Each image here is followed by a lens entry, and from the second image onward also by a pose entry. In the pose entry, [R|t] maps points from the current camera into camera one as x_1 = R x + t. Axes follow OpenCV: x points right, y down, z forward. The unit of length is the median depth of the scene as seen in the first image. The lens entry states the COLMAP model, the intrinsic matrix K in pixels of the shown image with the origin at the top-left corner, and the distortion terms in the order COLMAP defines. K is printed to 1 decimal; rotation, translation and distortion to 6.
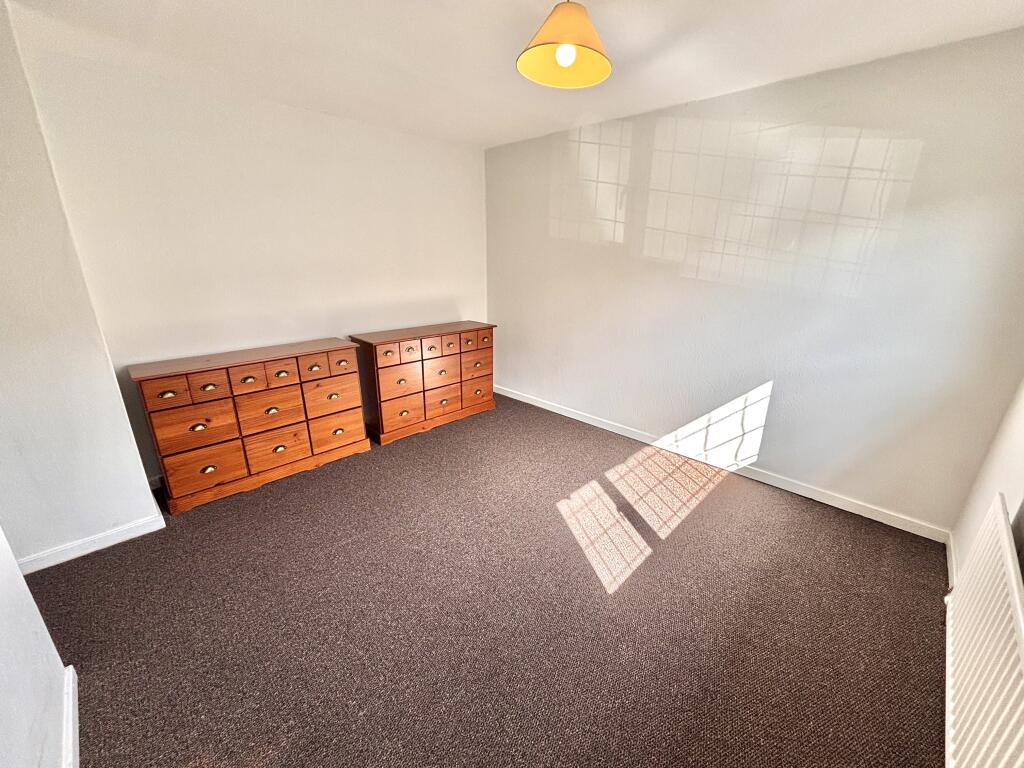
lens RADIAL K [[413.7, 0, 512.0], [0, 413.7, 384.0], [0, 0, 1]] dist [-0.000413, -0.000117]
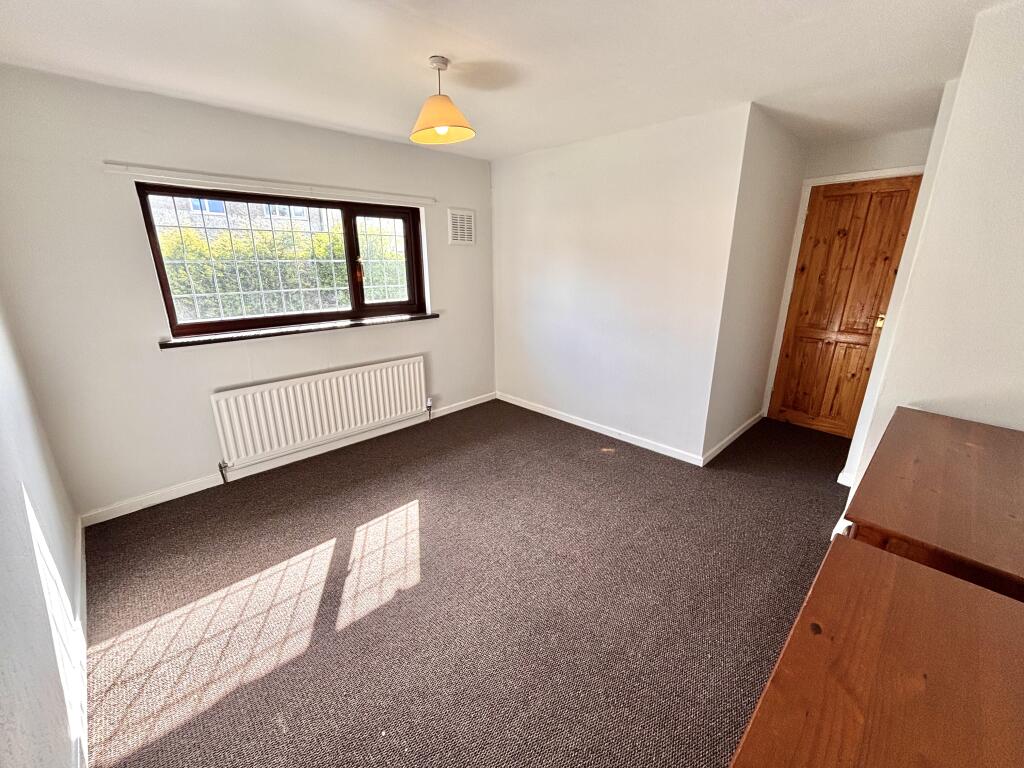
lens RADIAL K [[413.7, 0, 512.0], [0, 413.7, 384.0], [0, 0, 1]] dist [-0.000413, -0.000117]
pose [[-0.999824, -0.015150, 0.011067, -0.078652], [-0.005985, 0.816606, 0.577165, -0.504443], [-0.017781, 0.576997, -0.816553, 1.493618]]
